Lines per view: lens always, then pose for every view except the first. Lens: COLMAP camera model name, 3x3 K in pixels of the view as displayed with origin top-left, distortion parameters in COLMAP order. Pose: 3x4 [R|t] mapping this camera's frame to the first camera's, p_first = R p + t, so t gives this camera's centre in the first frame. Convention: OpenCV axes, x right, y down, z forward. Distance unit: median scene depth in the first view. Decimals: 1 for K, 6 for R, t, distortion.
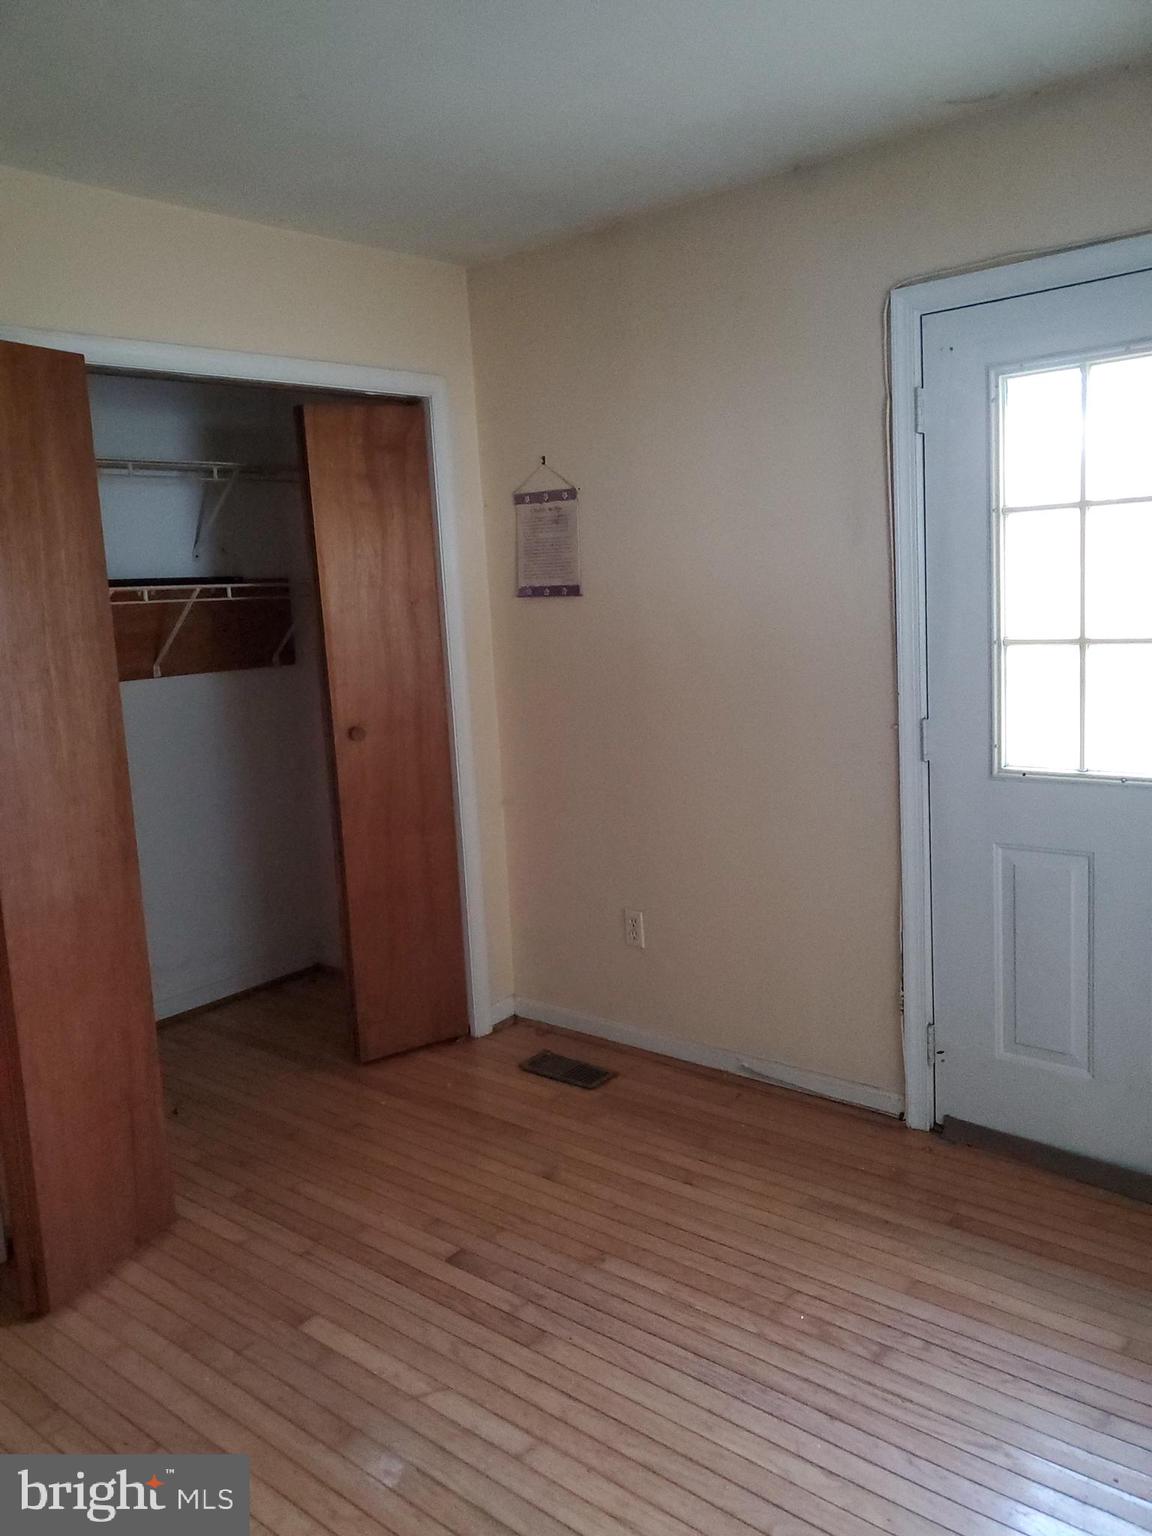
lens RADIAL K [[1217.5, 0, 576.0], [0, 1217.5, 768.0], [0, 0, 1]] dist [0.003959, 0.008702]
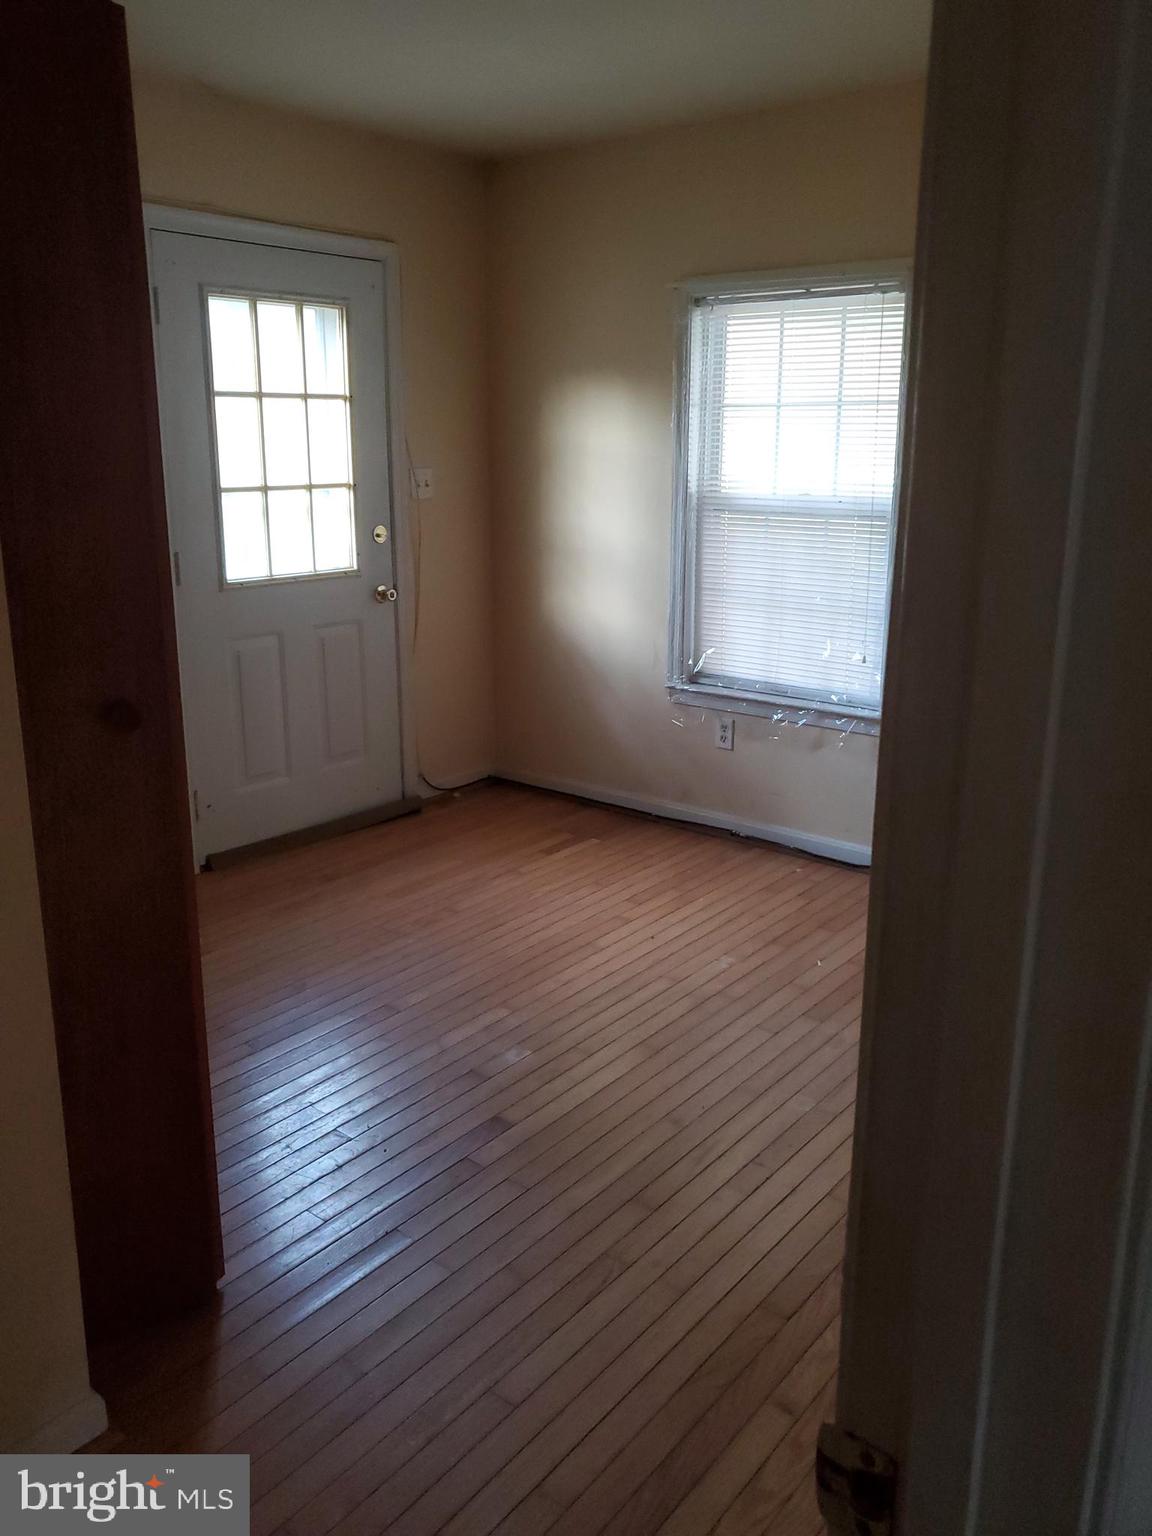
lens RADIAL K [[1217.5, 0, 576.0], [0, 1217.5, 768.0], [0, 0, 1]] dist [0.003959, 0.008702]
pose [[-0.057076, -0.196662, 0.978809, -1.146153], [0.159937, 0.965944, 0.203403, -0.014472], [-0.985476, 0.168157, -0.023678, 0.713443]]
